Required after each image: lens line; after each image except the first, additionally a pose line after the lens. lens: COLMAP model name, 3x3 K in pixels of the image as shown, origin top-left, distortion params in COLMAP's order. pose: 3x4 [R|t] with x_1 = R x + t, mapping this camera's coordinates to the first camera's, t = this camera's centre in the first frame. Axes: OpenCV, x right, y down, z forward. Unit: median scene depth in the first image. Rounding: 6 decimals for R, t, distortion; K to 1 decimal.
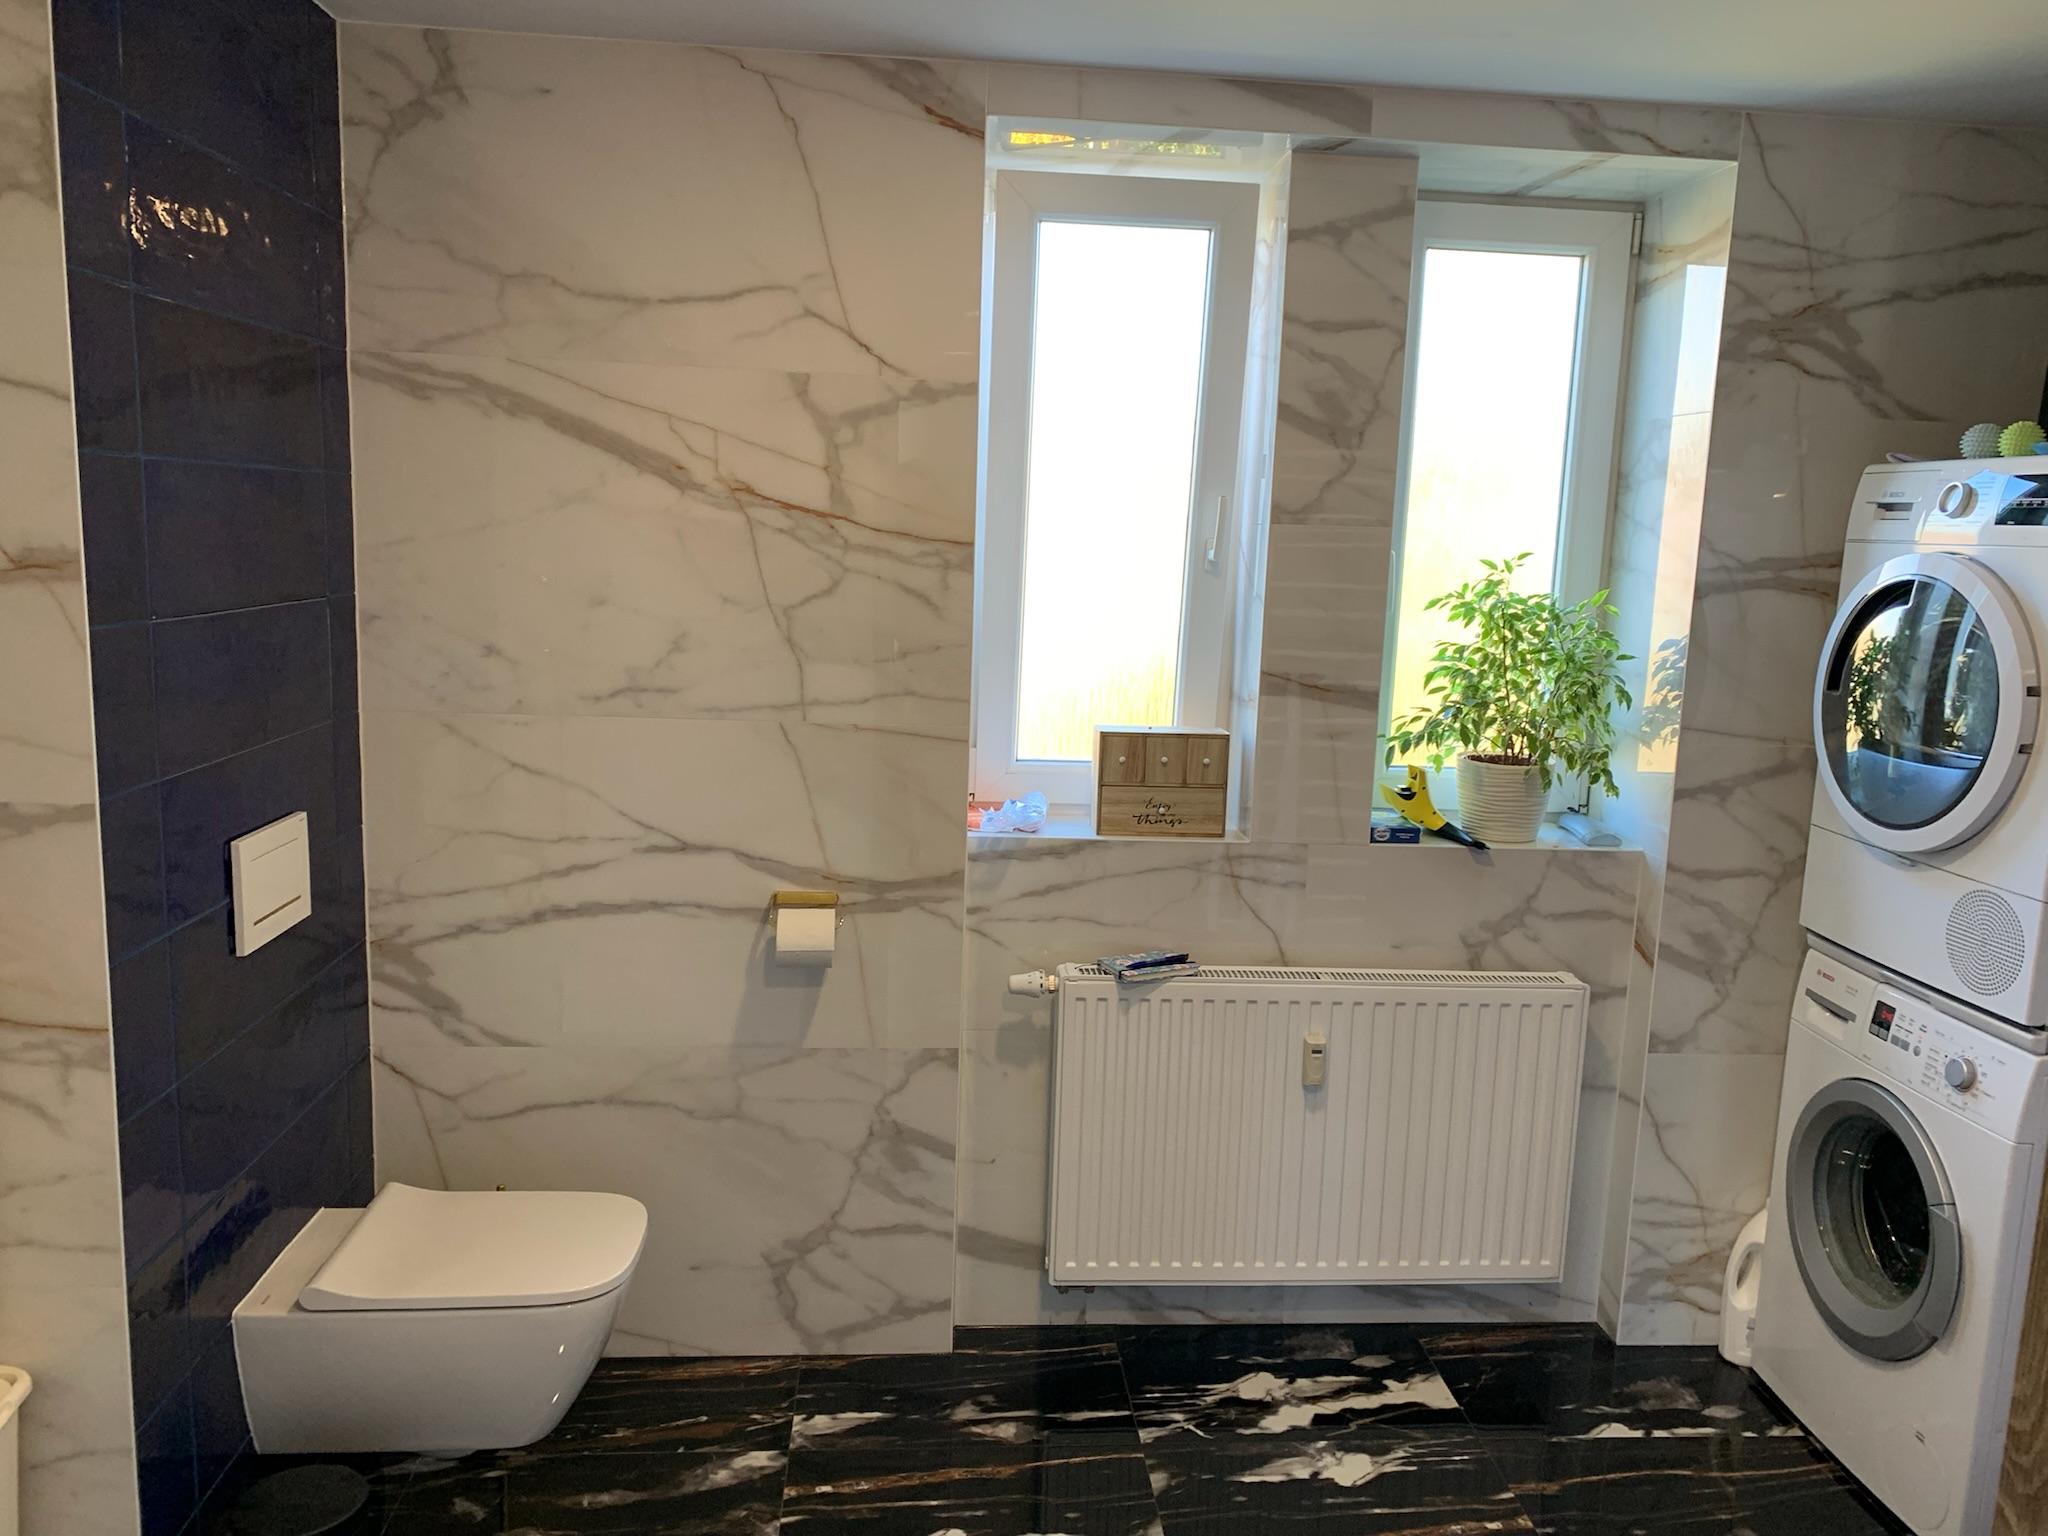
lens RADIAL K [[1536.4, 0, 1024.0], [0, 1536.4, 768.0], [0, 0, 1]] dist [0.000238, -0.010247]
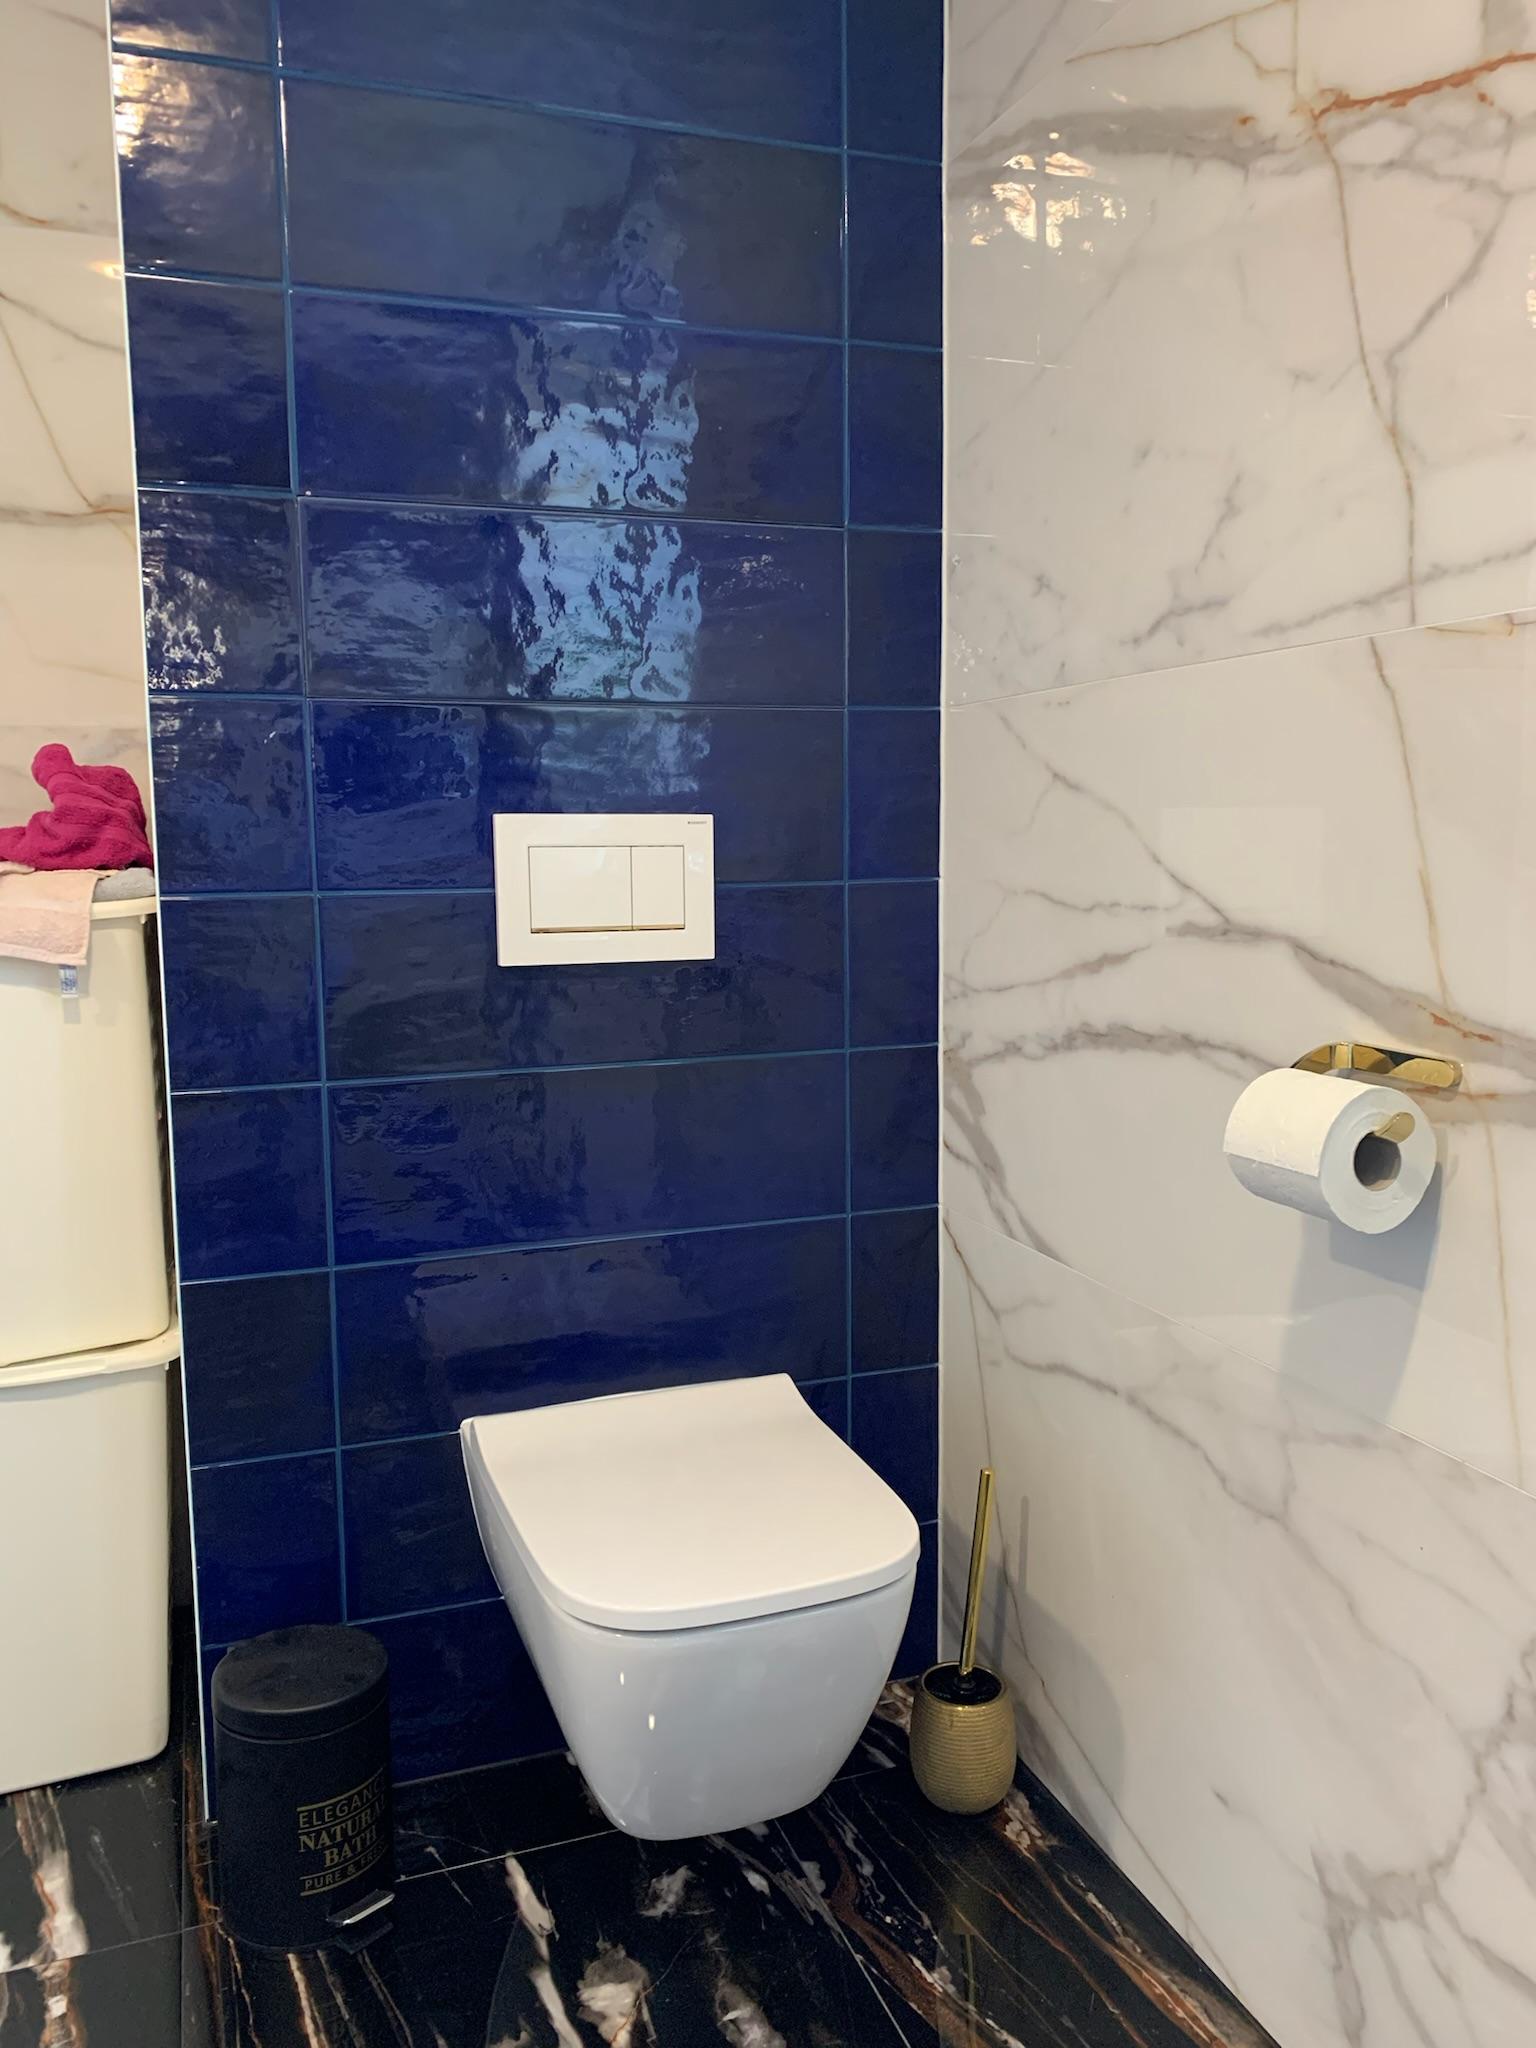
lens RADIAL K [[1536.4, 0, 768.0], [0, 1536.4, 1024.0], [0, 0, 1]] dist [0.000238, -0.010247]
pose [[0.264681, 0.084716, -0.960608, 0.214567], [-0.125709, 0.990665, 0.052730, 0.075140], [0.956107, 0.106800, 0.272860, 0.740001]]
